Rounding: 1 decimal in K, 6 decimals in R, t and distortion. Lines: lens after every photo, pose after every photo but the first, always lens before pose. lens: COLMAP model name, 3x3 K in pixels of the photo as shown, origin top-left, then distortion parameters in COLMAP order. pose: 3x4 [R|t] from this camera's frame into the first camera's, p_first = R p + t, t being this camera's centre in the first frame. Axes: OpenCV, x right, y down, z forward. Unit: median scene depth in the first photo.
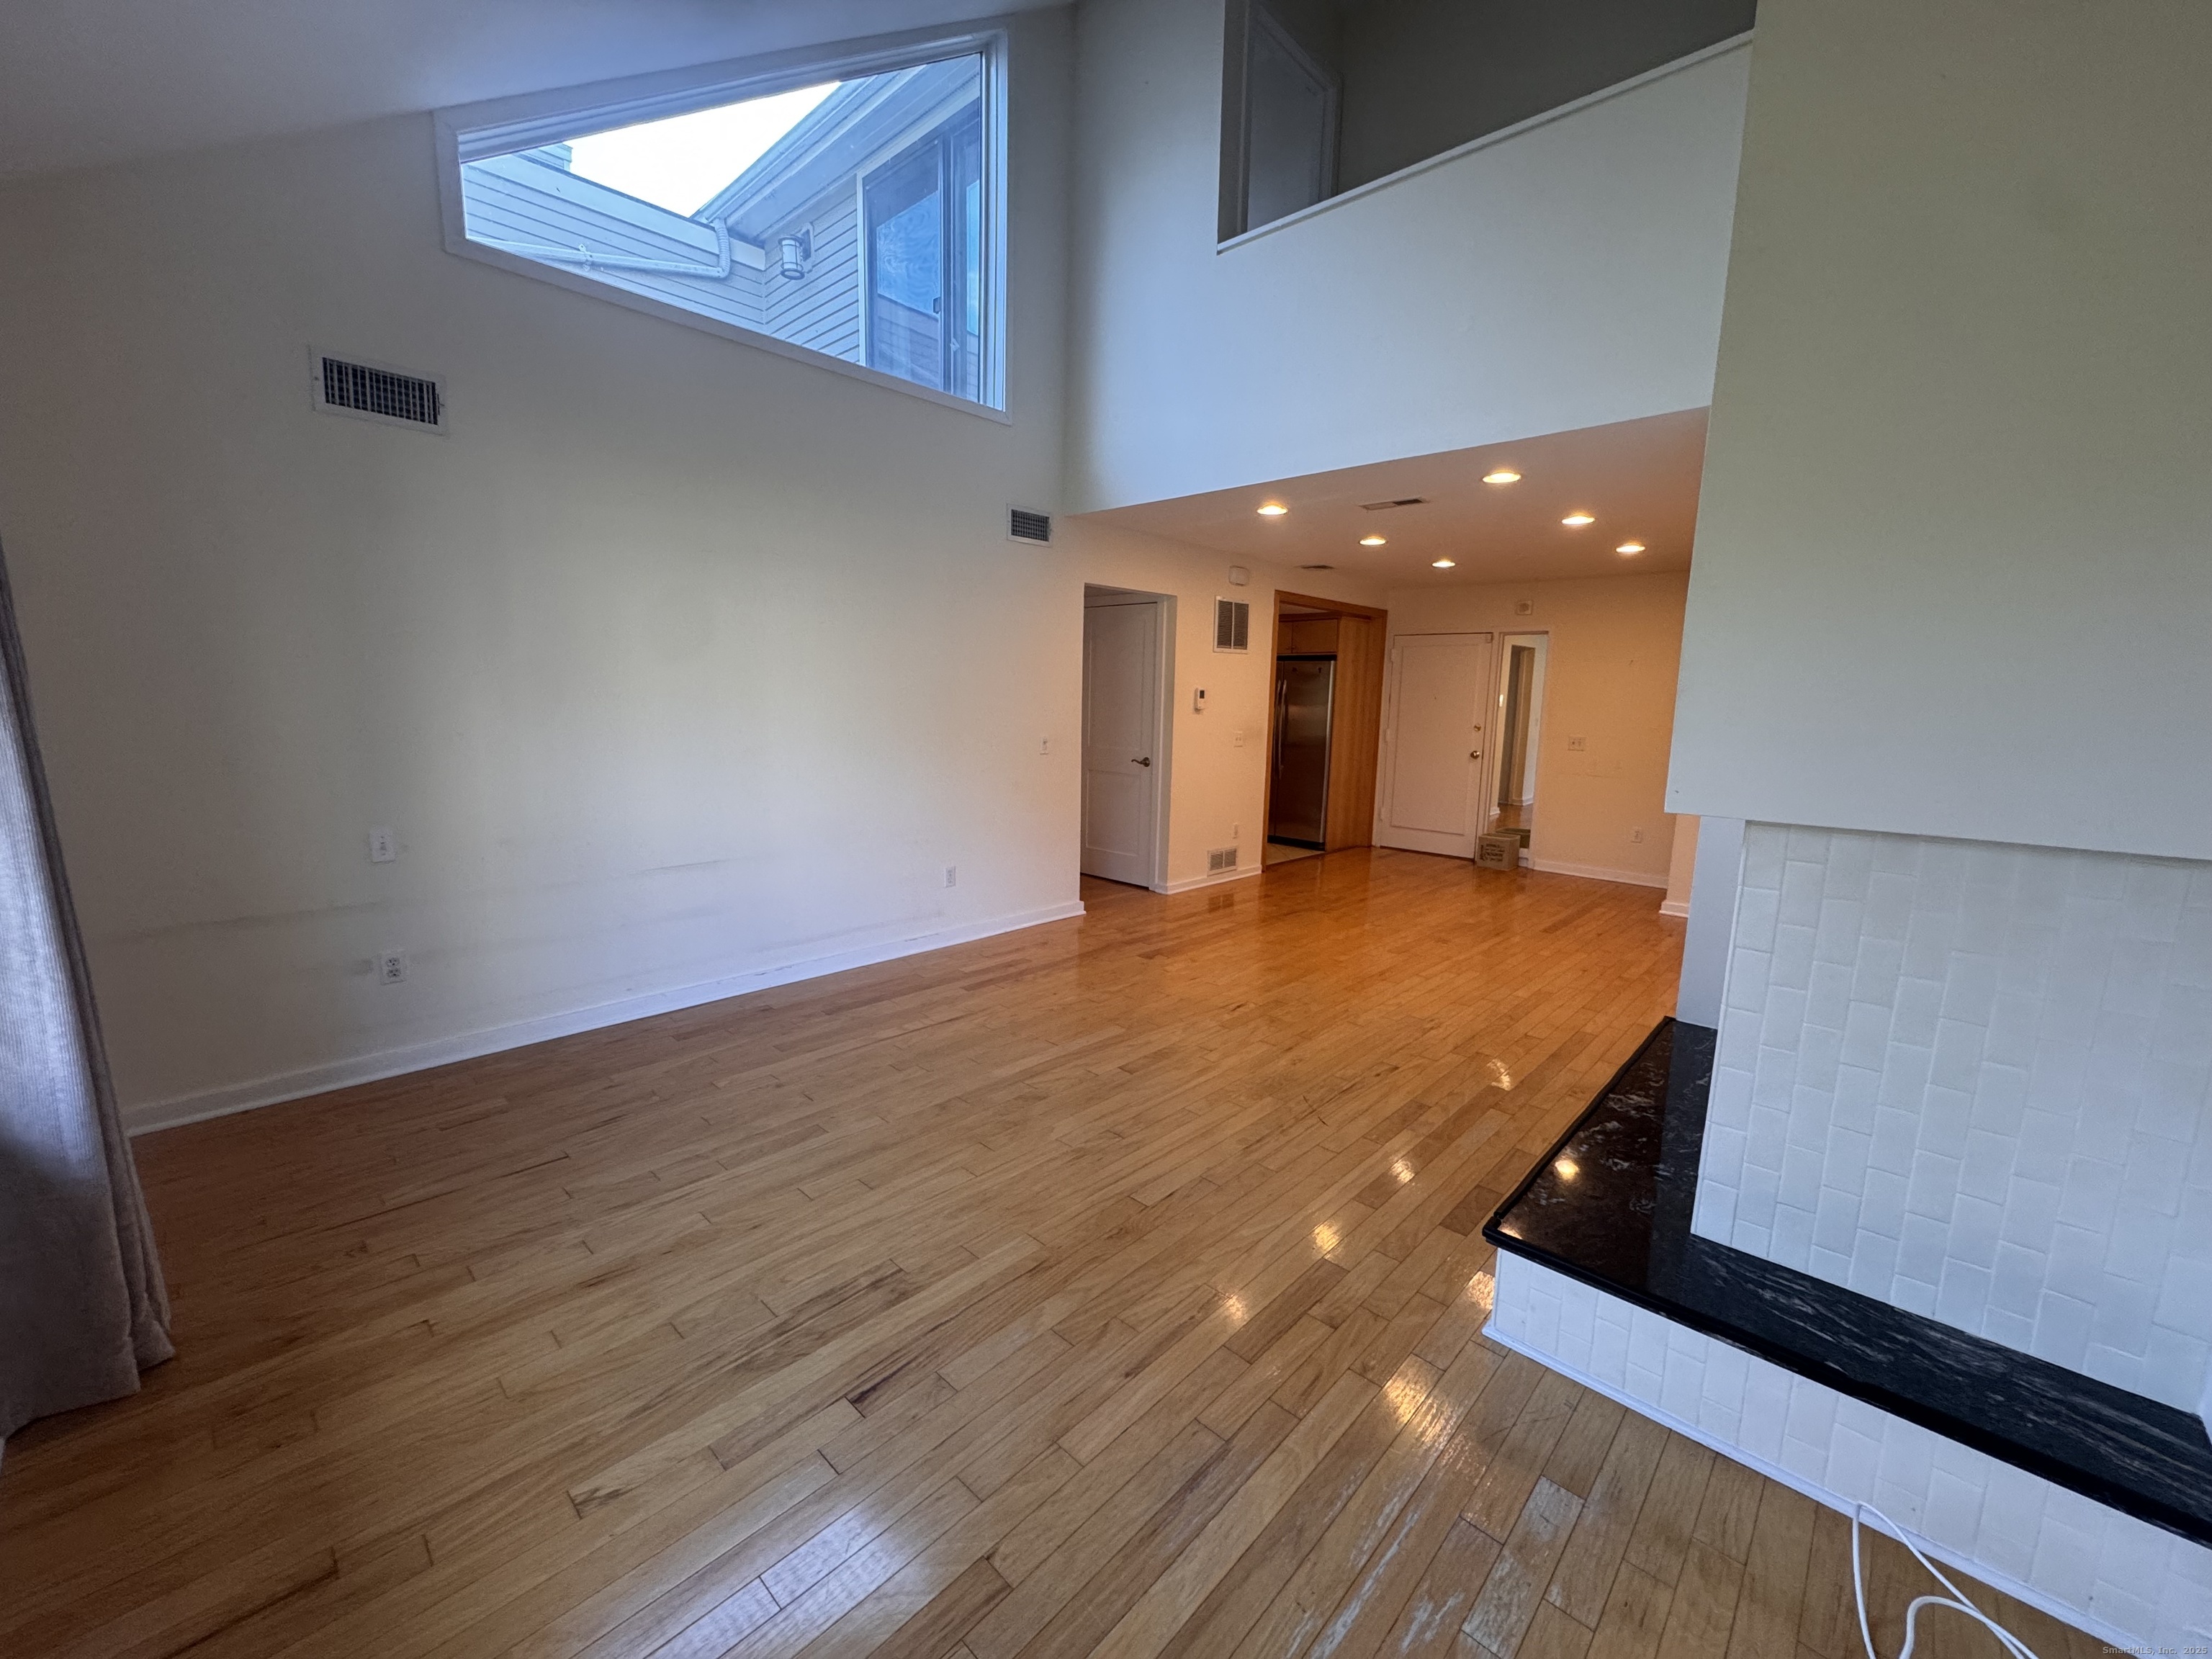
lens RADIAL K [[876.6, 0, 1108.2], [0, 876.6, 826.7], [0, 0, 1]] dist [-0.001948, 0.000278]
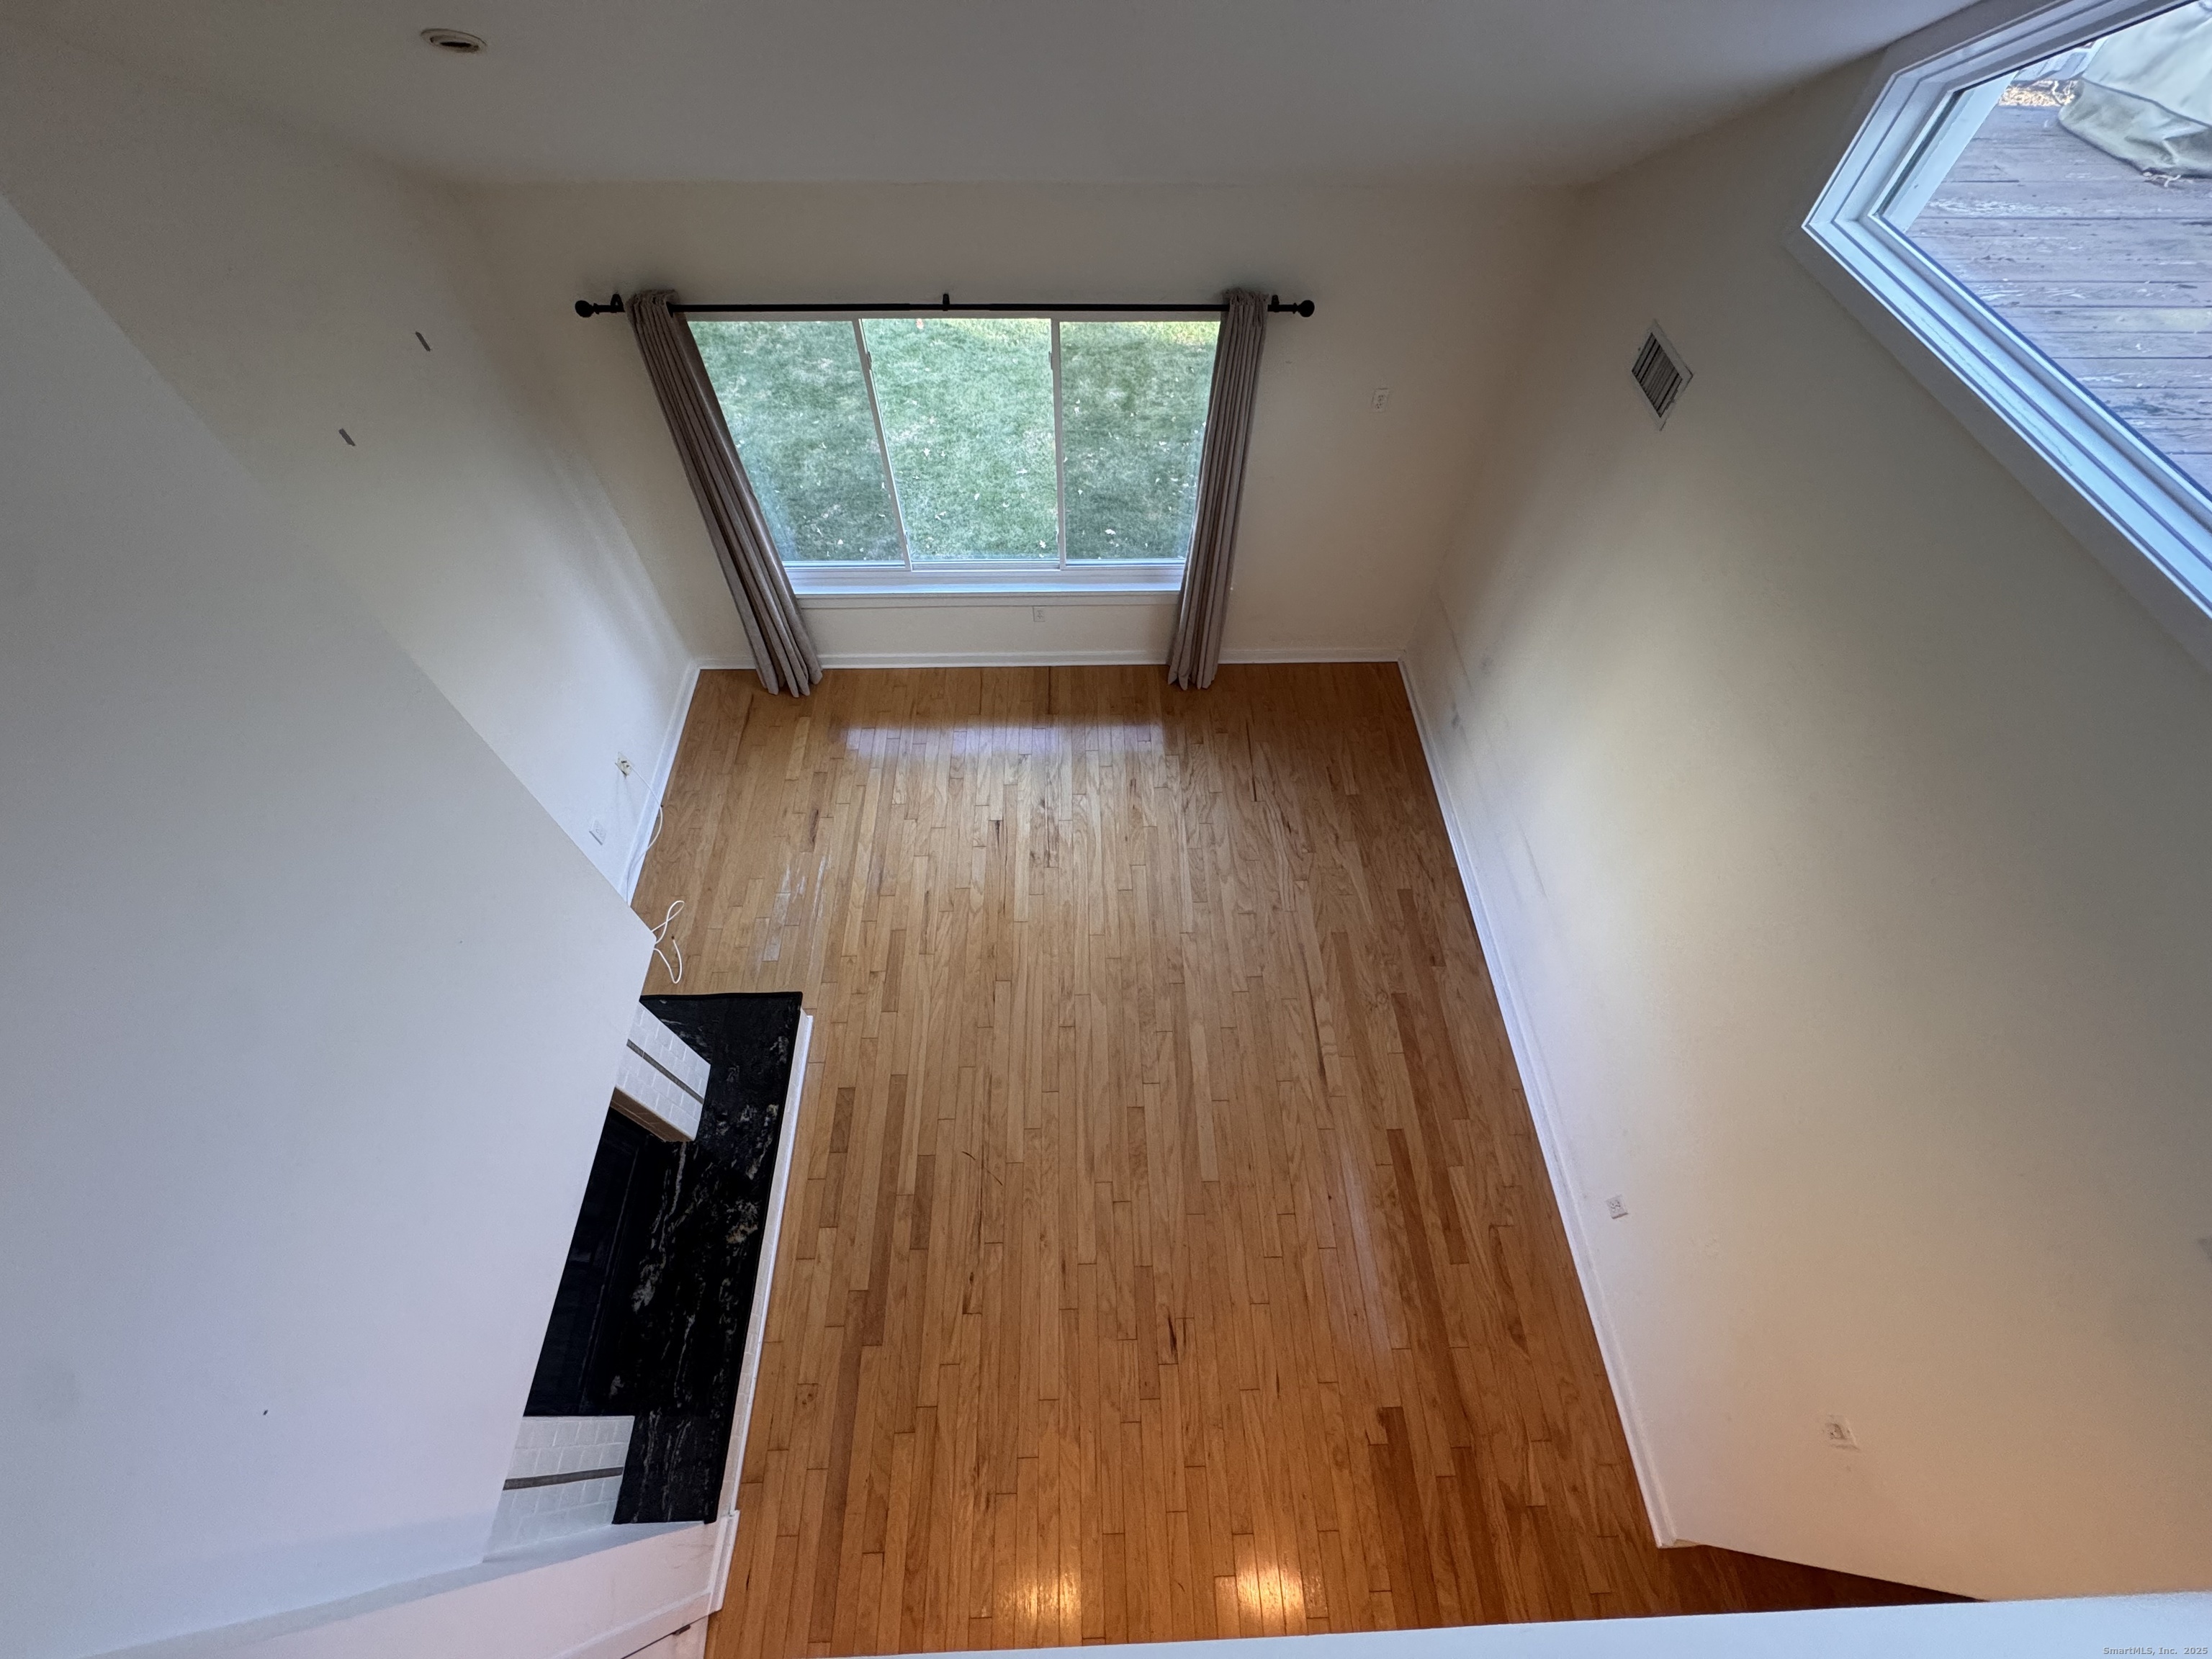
lens RADIAL K [[876.6, 0, 1106.6], [0, 876.6, 824.9], [0, 0, 1]] dist [-0.001948, 0.000278]
pose [[-0.707647, 0.568003, -0.420248, 0.364966], [-0.136774, 0.473405, 0.870161, -1.031701], [0.693201, 0.673246, -0.257316, 1.138885]]
